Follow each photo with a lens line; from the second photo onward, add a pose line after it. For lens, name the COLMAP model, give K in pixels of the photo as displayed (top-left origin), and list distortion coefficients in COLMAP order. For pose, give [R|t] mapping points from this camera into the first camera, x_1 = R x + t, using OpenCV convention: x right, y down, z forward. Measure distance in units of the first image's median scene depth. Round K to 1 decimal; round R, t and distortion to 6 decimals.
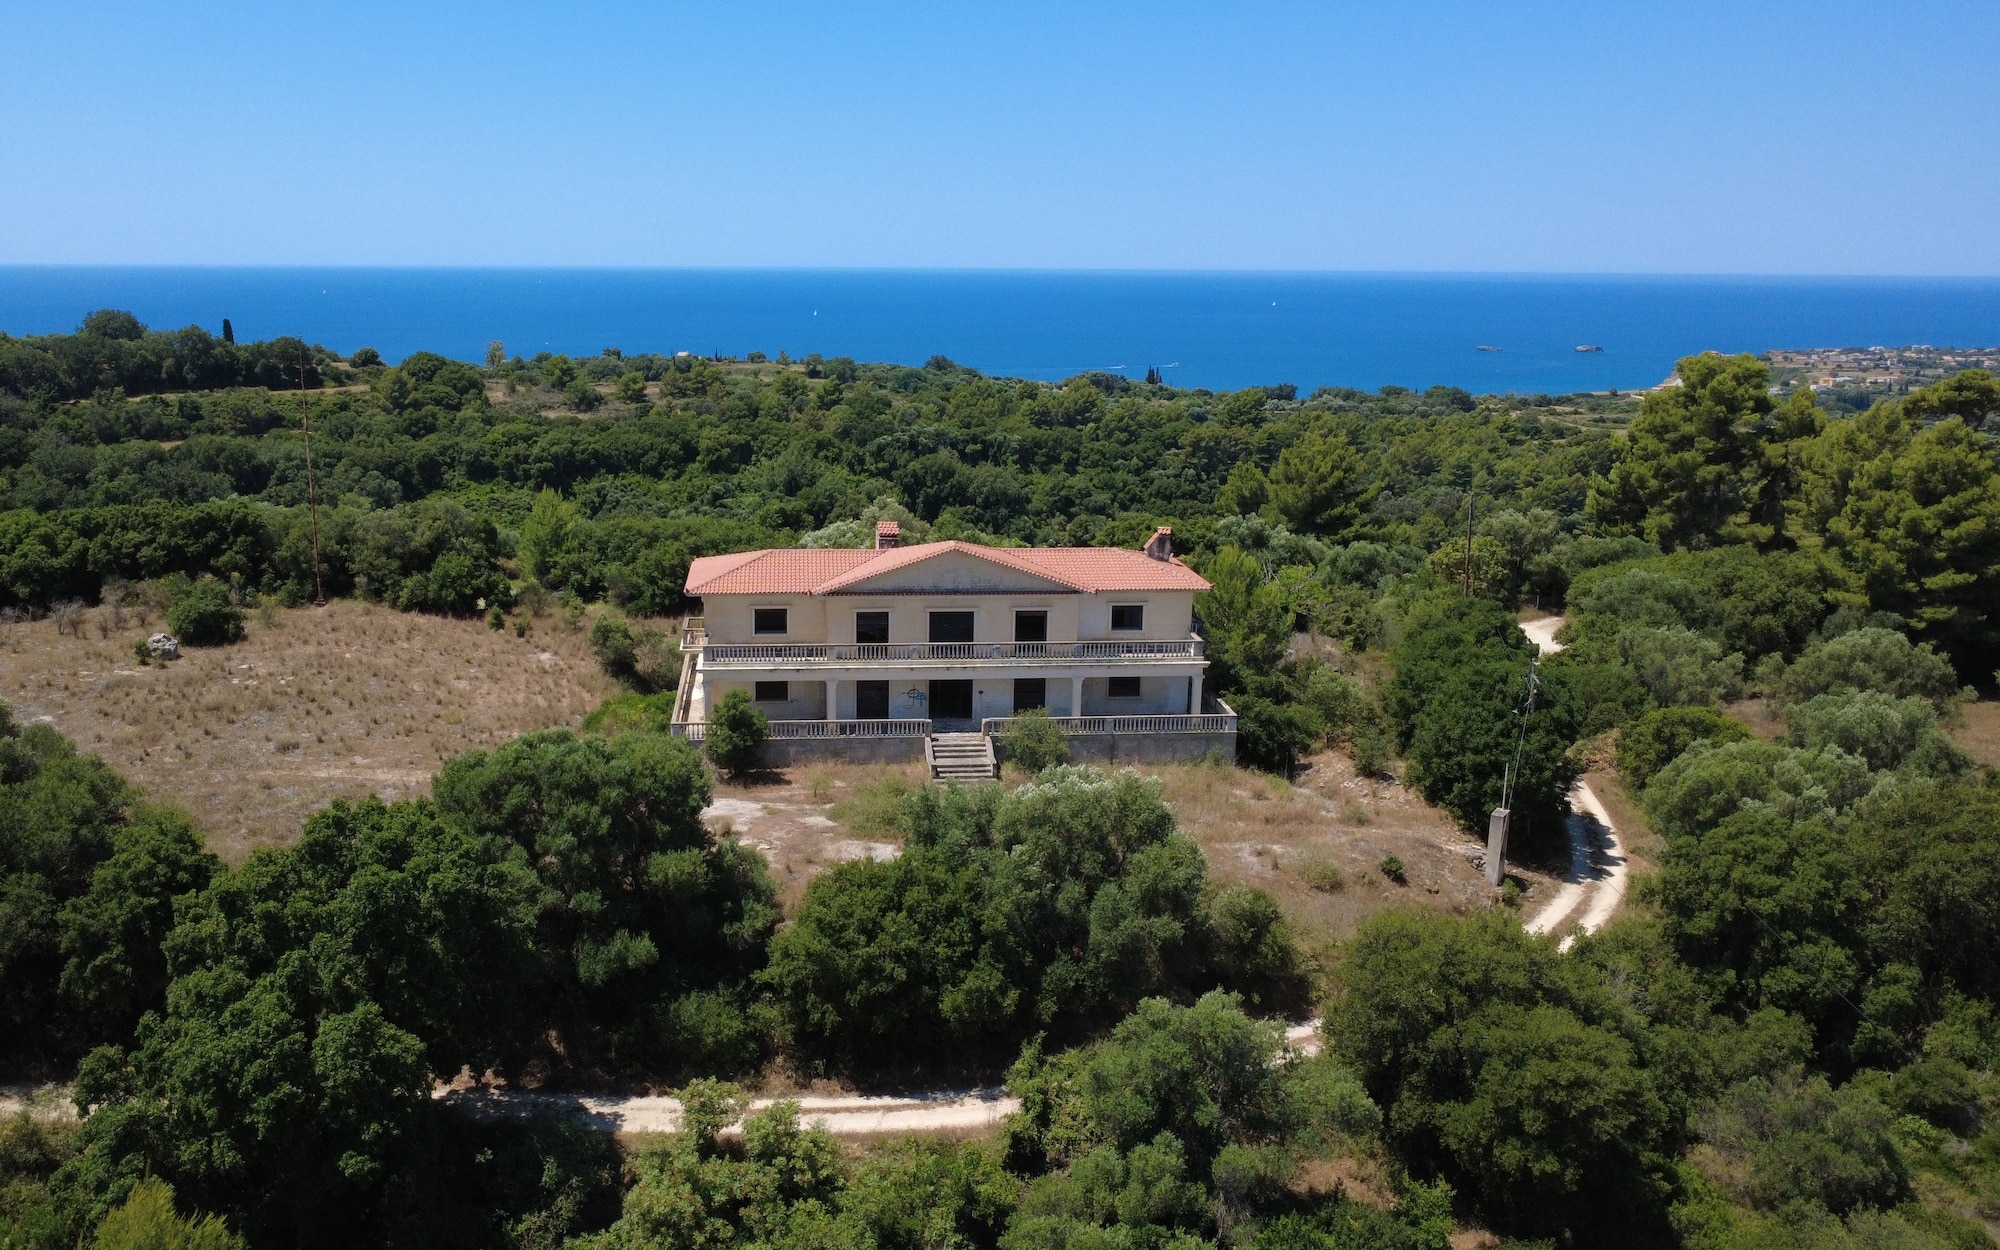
lens RADIAL K [[1624.0, 0, 888.3], [0, 1624.0, 623.4], [0, 0, 1]] dist [0.000143, 0.003258]
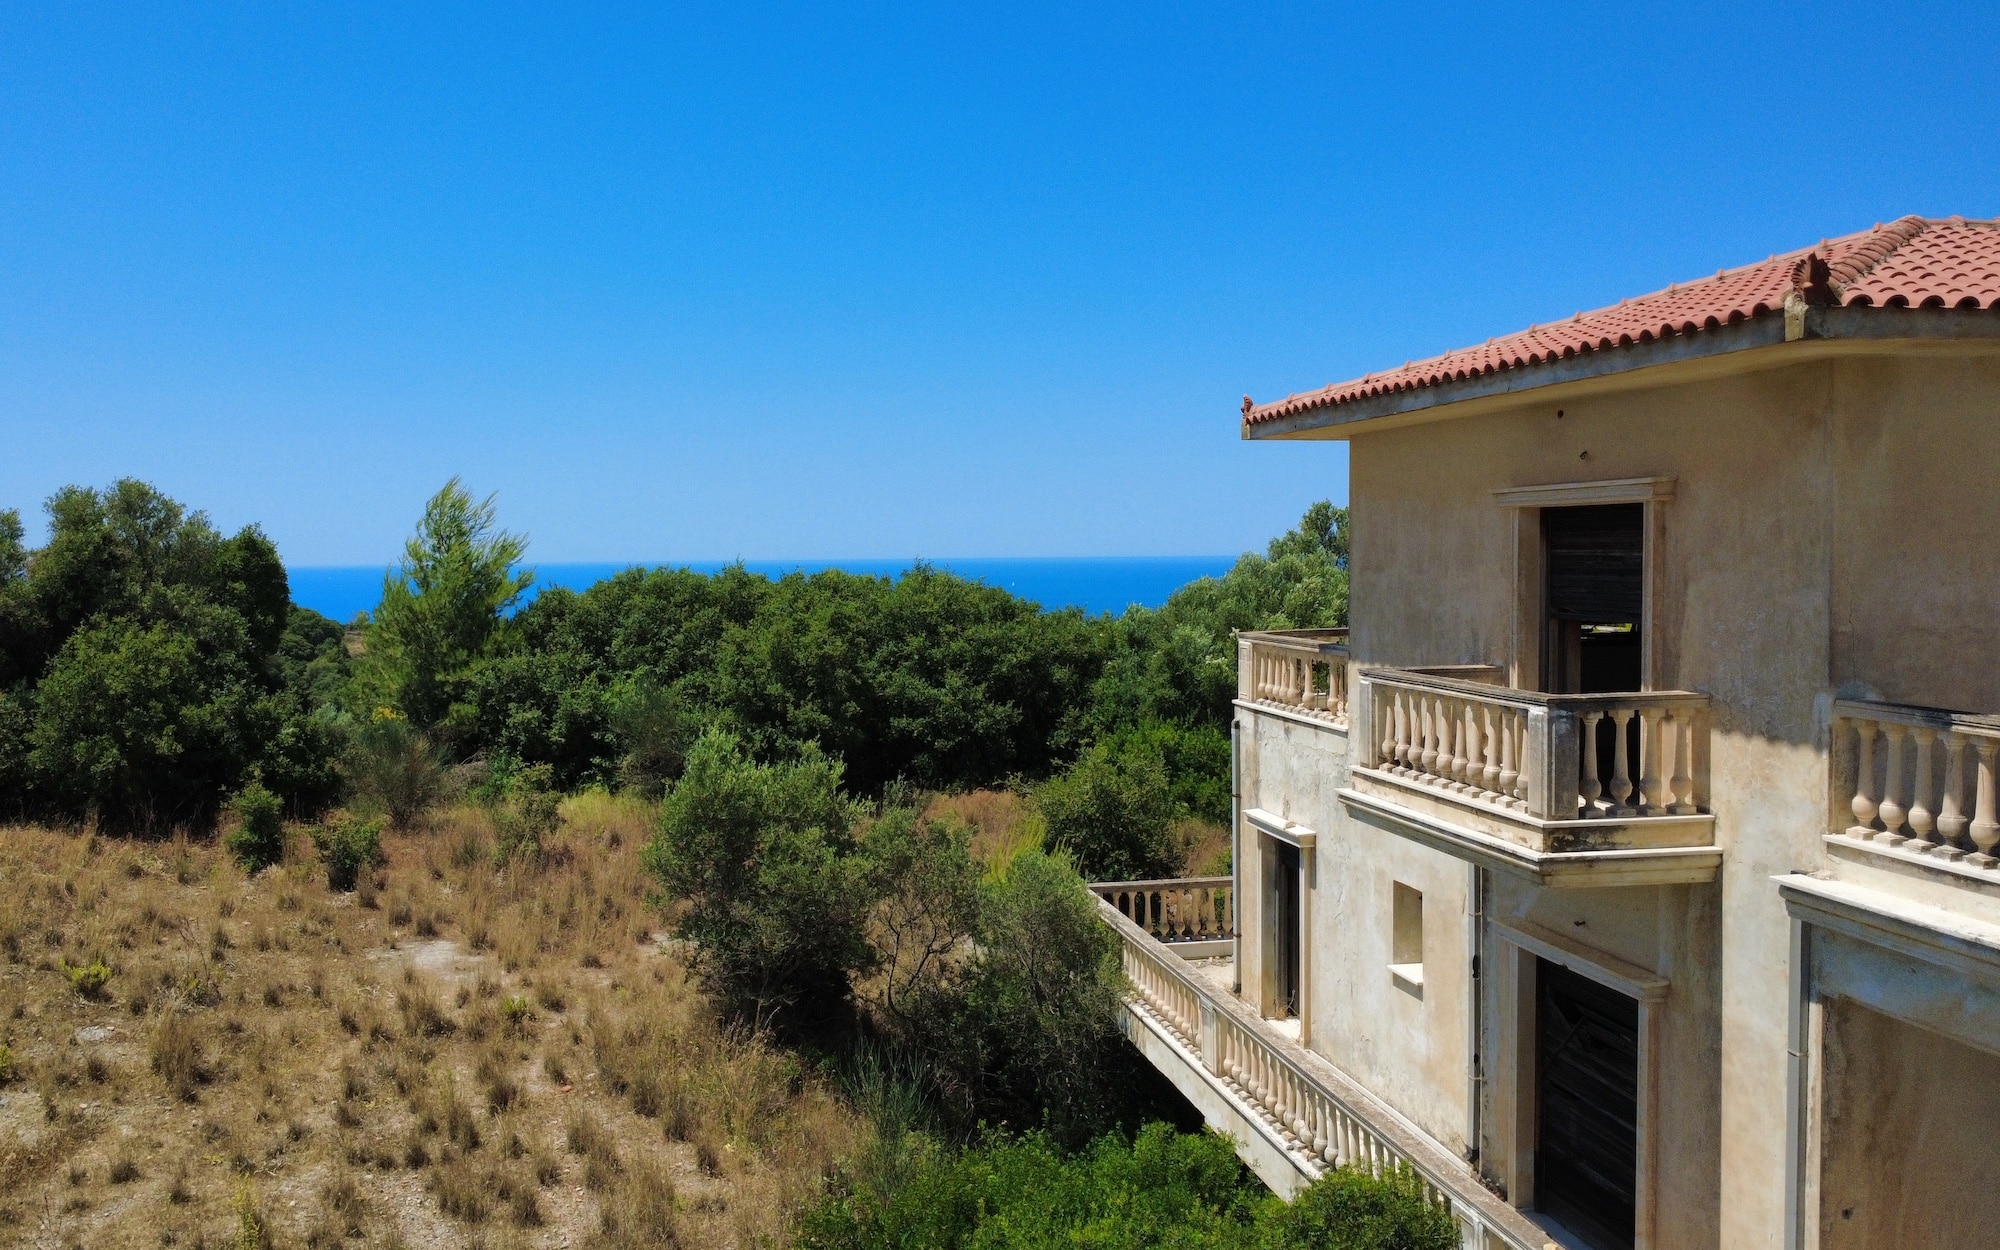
lens RADIAL K [[1624.0, 0, 888.3], [0, 1624.0, 623.4], [0, 0, 1]] dist [0.000143, 0.003258]
pose [[0.996760, -0.019583, 0.078016, -0.036540], [0.032997, 0.984093, -0.174565, 0.003593], [-0.073357, 0.176574, 0.981550, 0.168977]]
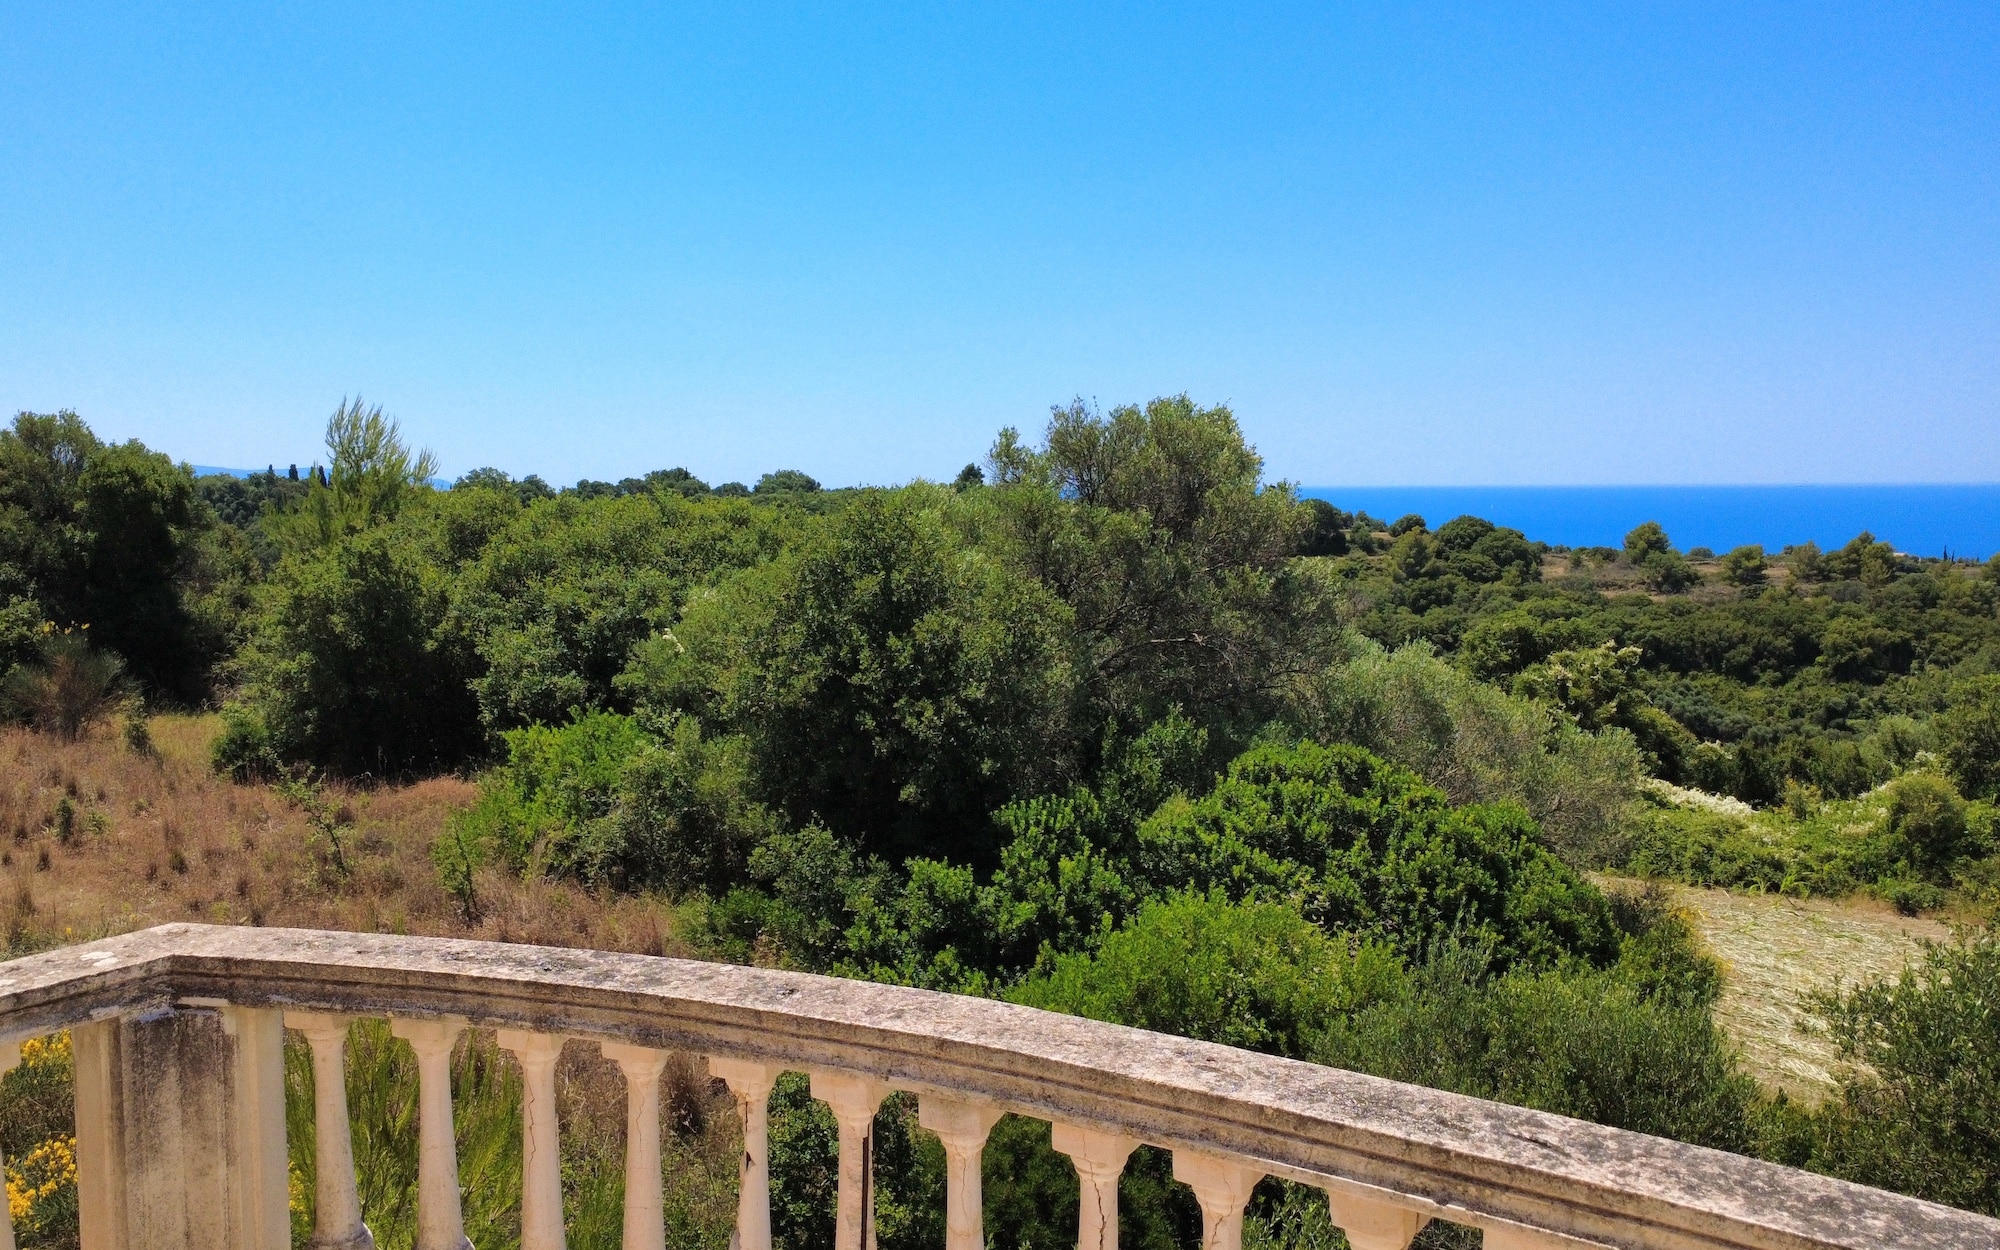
lens RADIAL K [[1626.0, 0, 911.2], [0, 1626.0, 618.5], [0, 0, 1]] dist [0.007638, 0.005411]
pose [[0.766288, 0.043490, -0.641024, 0.032458], [-0.130058, 0.987551, -0.088472, -0.006077], [0.629196, 0.151165, 0.762405, 0.215362]]
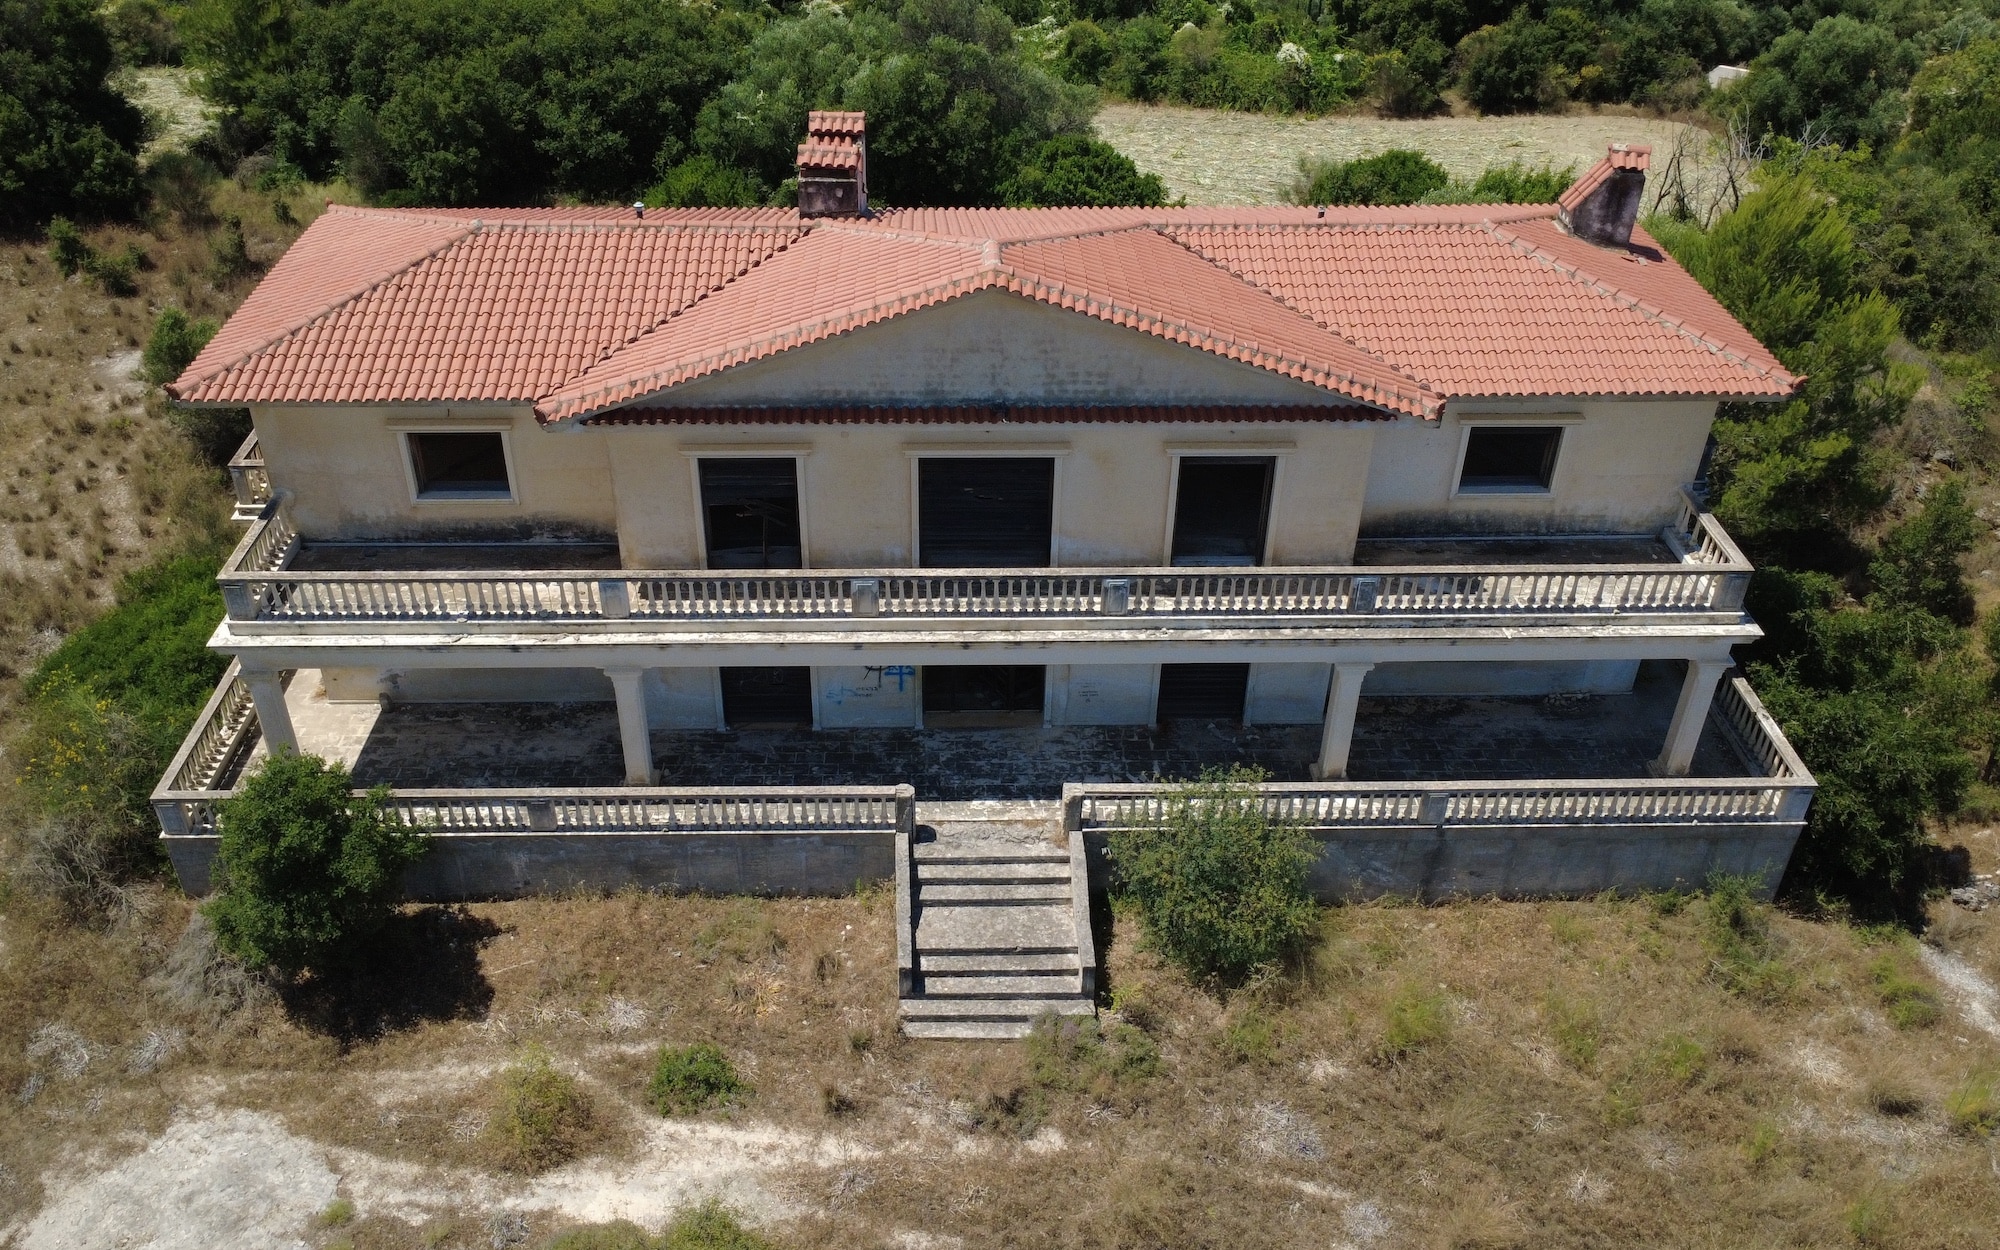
lens RADIAL K [[1607.1, 0, 955.2], [0, 1607.1, 631.7], [0, 0, 1]] dist [-0.002859, 0.002982]
pose [[0.998493, 0.029267, -0.046433, 0.009308], [-0.009611, 0.926135, 0.377070, -0.018561], [0.054038, -0.376055, 0.925020, 0.130292]]
